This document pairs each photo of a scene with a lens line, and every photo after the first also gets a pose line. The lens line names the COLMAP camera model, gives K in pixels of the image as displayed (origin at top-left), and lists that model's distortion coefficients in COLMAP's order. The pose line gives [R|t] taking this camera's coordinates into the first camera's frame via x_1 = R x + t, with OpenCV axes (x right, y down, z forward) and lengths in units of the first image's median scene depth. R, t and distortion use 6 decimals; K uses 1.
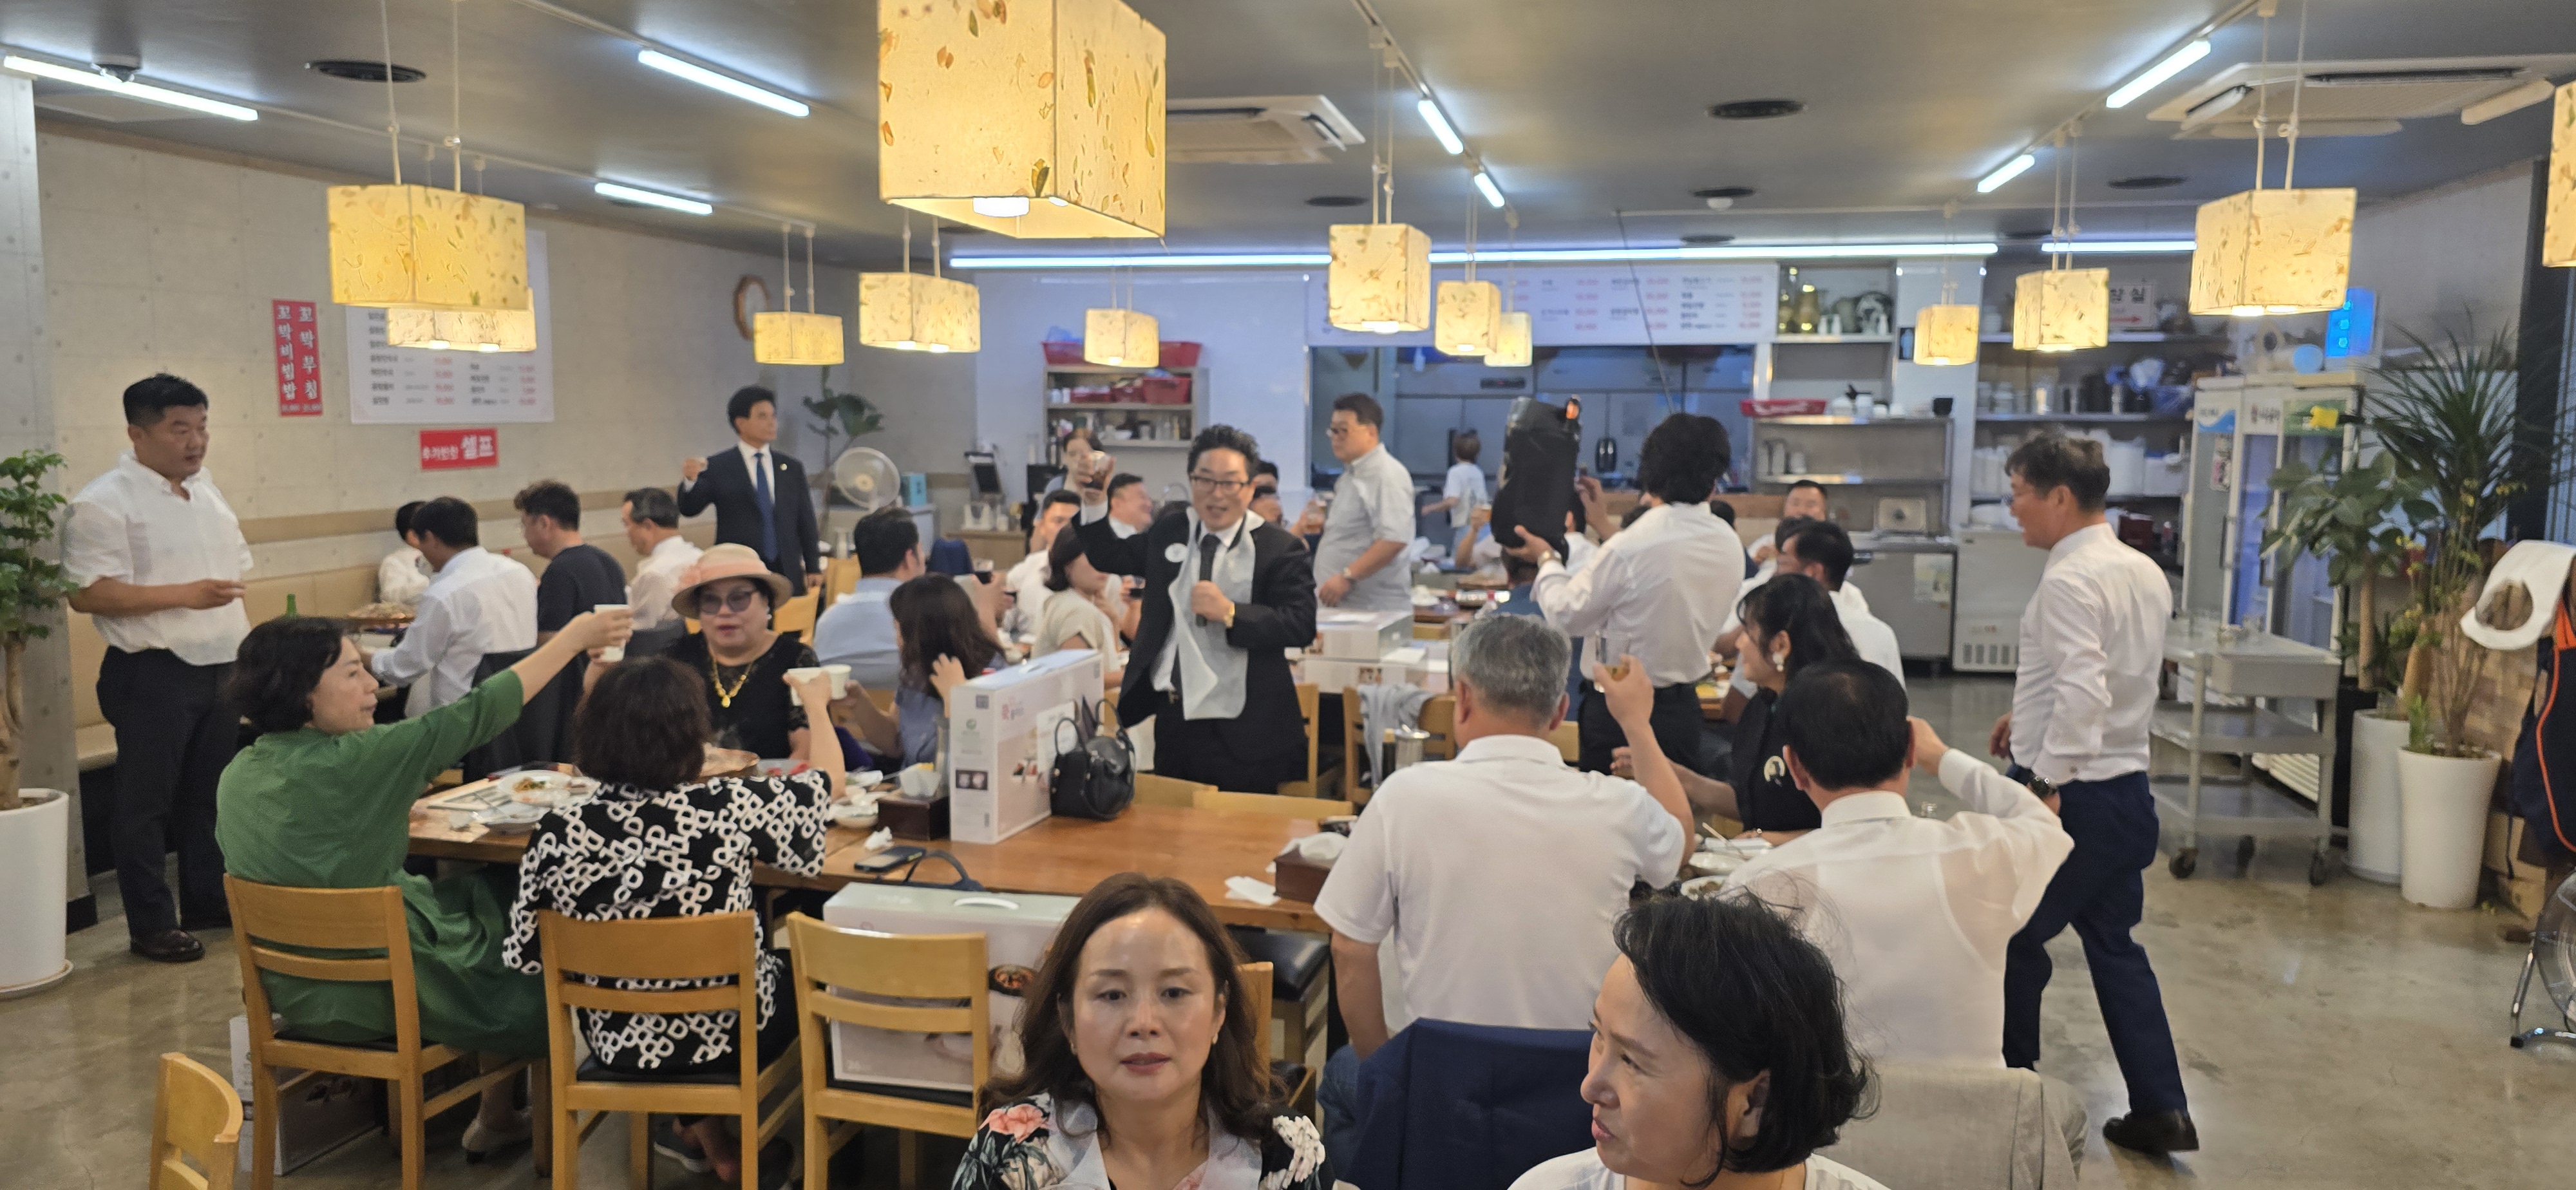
lens RADIAL K [[1800.1, 0, 1280.8], [0, 1800.1, 616.7], [0, 0, 1]] dist [0.034058, -0.033446]
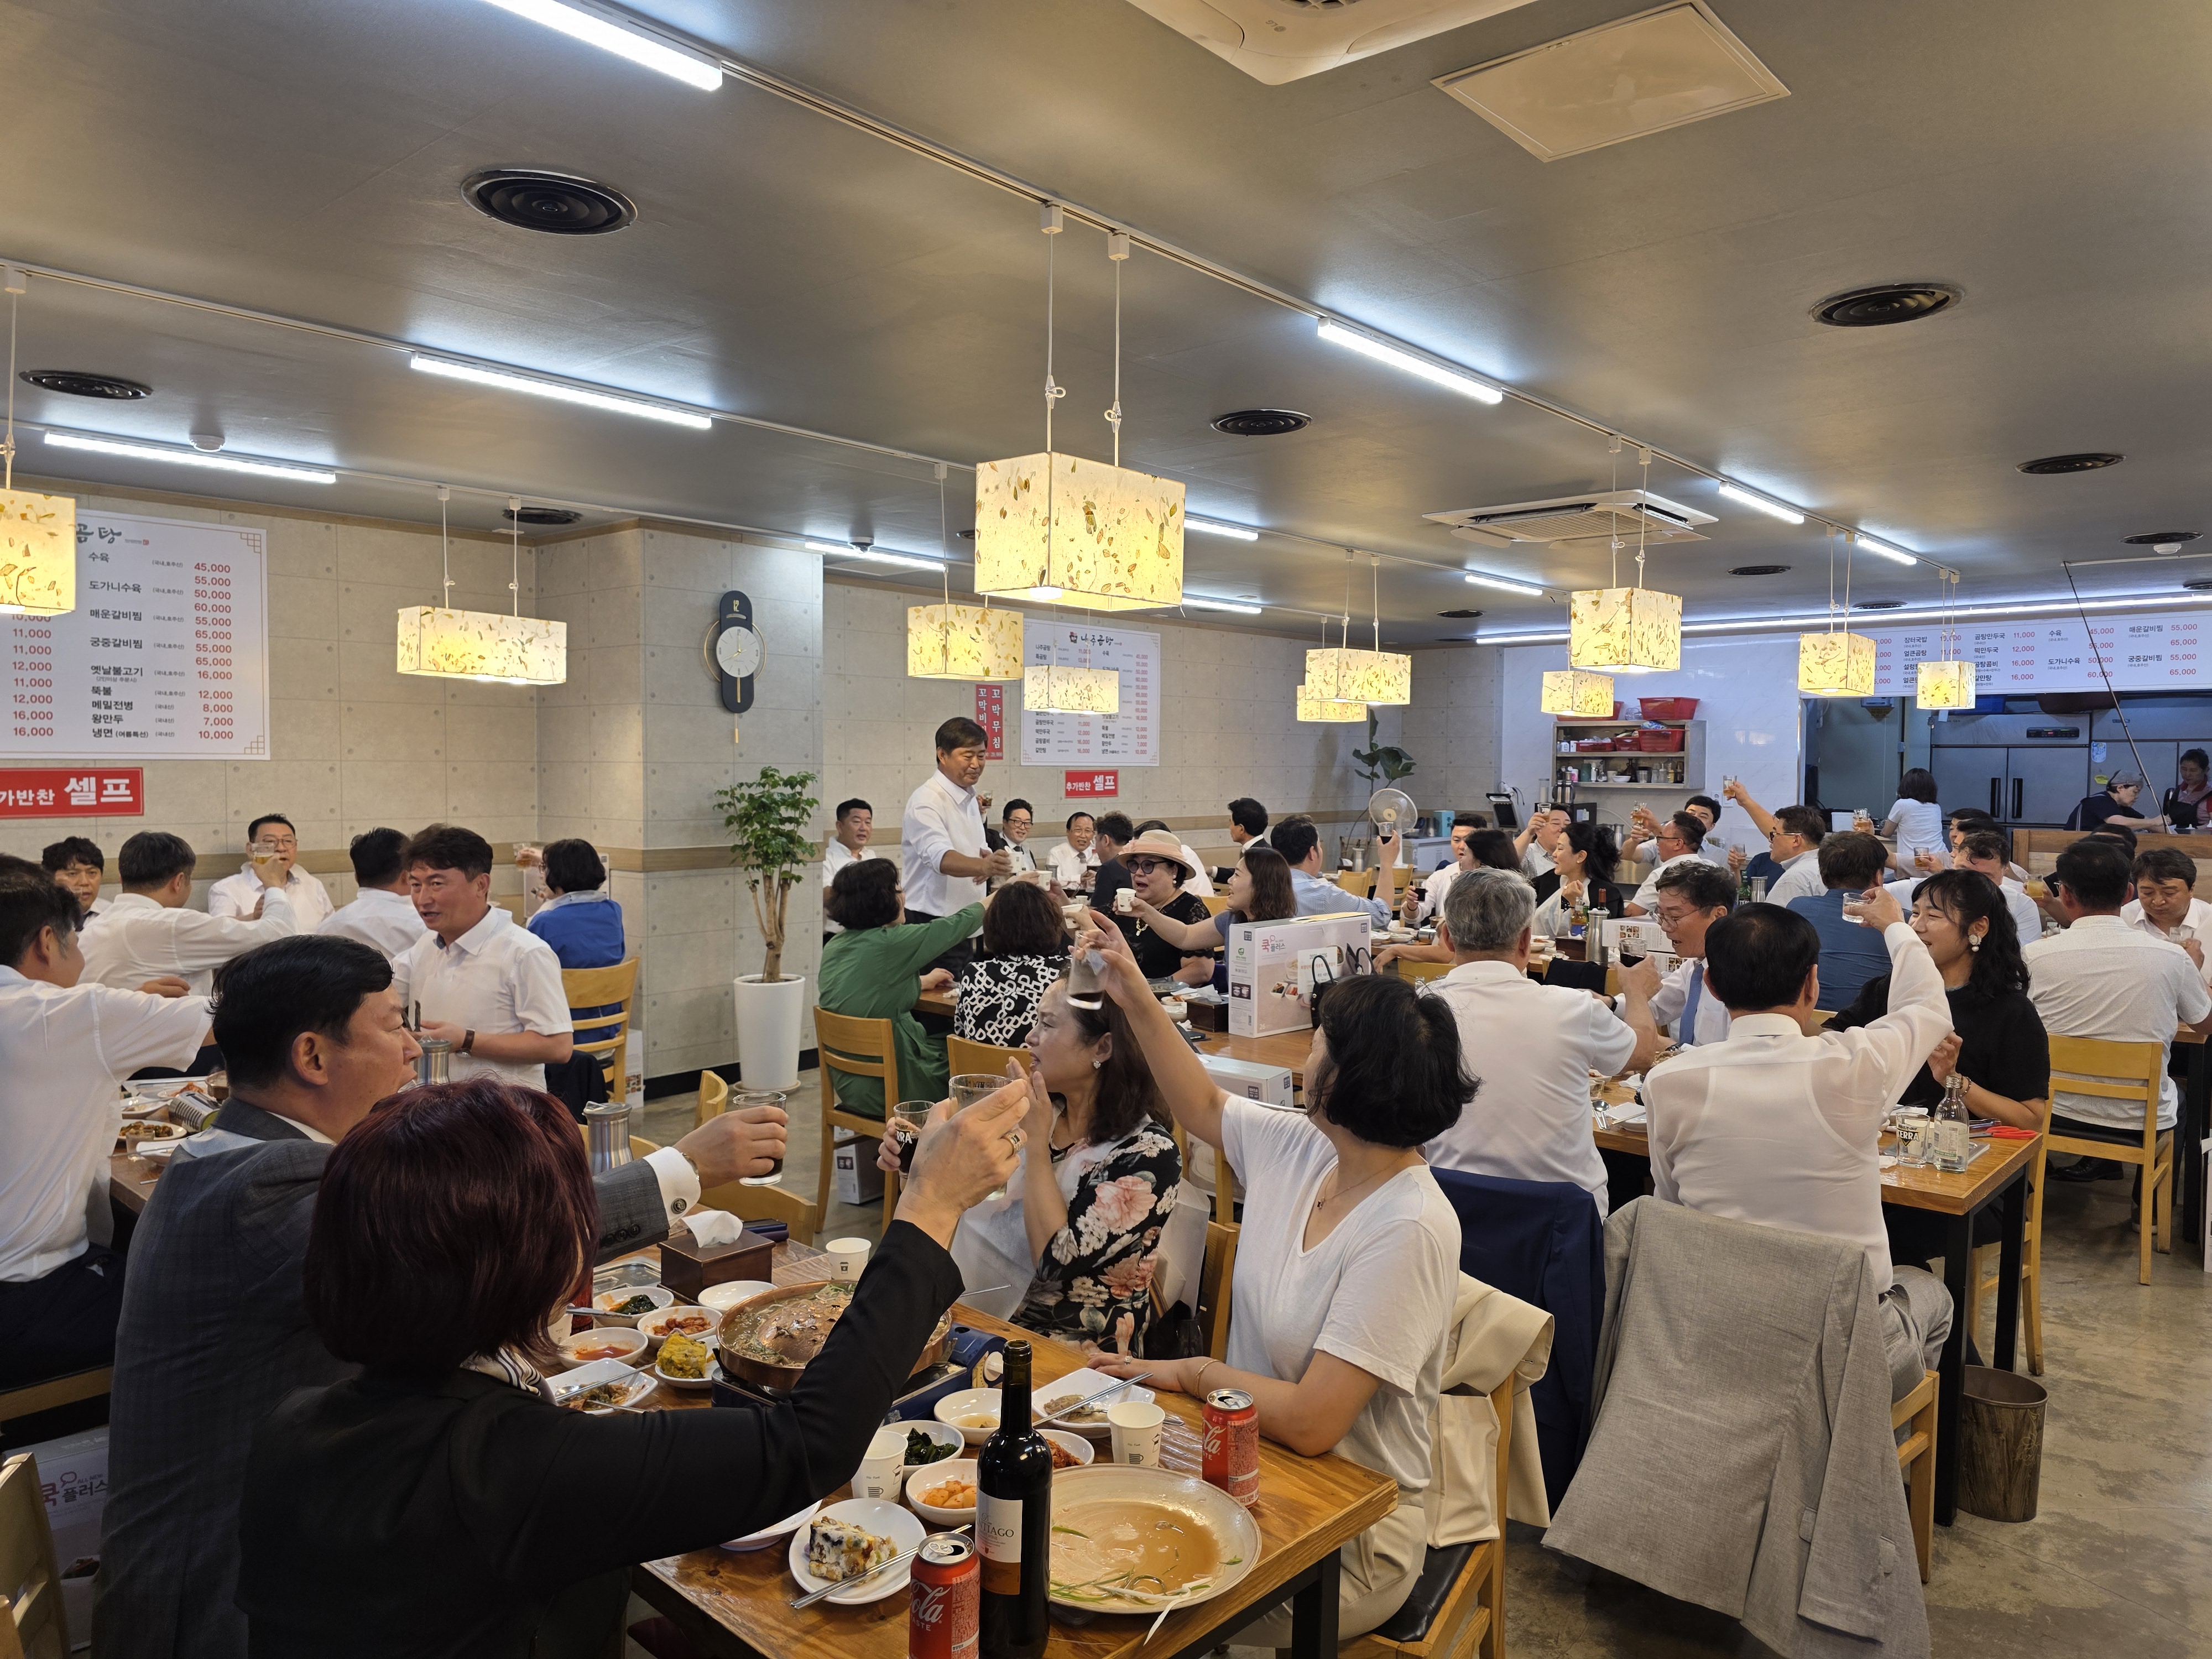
lens RADIAL K [[1503.3, 0, 1051.7], [0, 1503.3, 876.7], [0, 0, 1]] dist [0.033655, -0.029855]
pose [[0.861929, 0.035337, -0.505796, 0.145259], [-0.058081, 0.997883, -0.029261, 0.020843], [0.503691, 0.054598, 0.862157, -0.055561]]
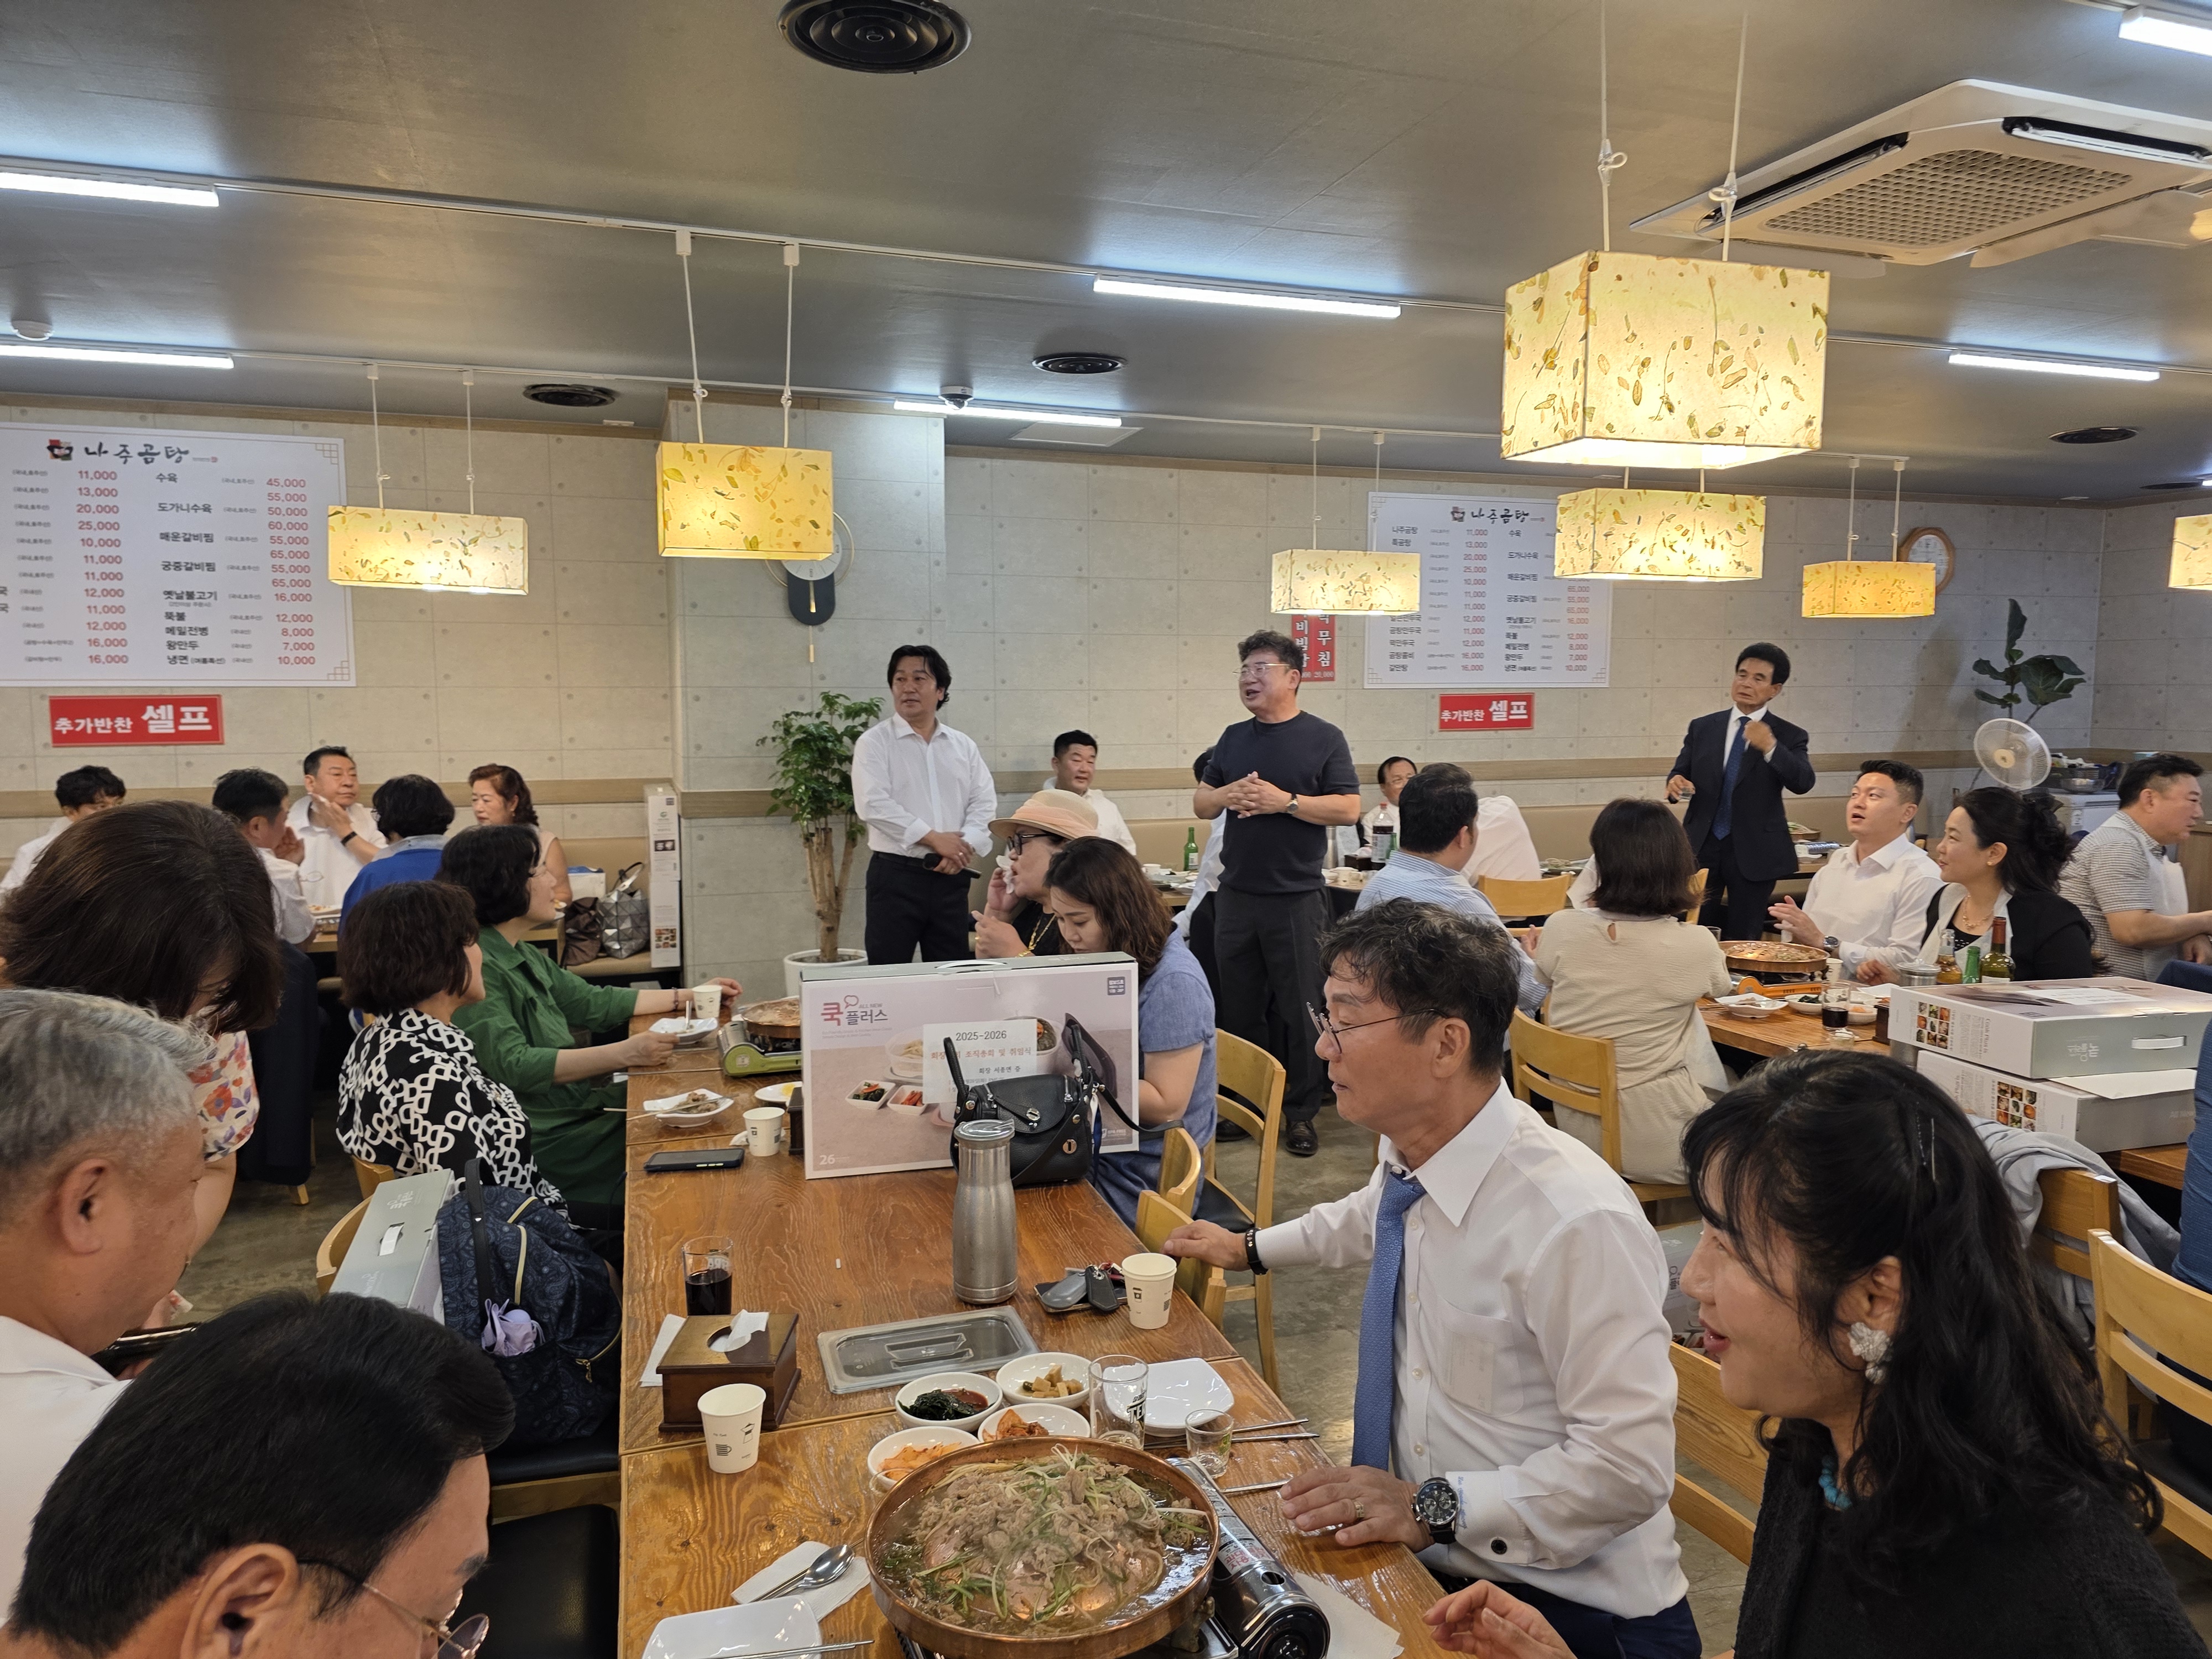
lens RADIAL K [[1503.3, 0, 1052.9], [0, 1503.3, 862.9], [0, 0, 1]] dist [0.033655, -0.029855]
pose [[0.509628, 0.090687, -0.855602, 0.214334], [-0.095306, 0.994260, 0.048617, -0.025083], [0.855100, 0.056767, 0.515346, 0.359053]]
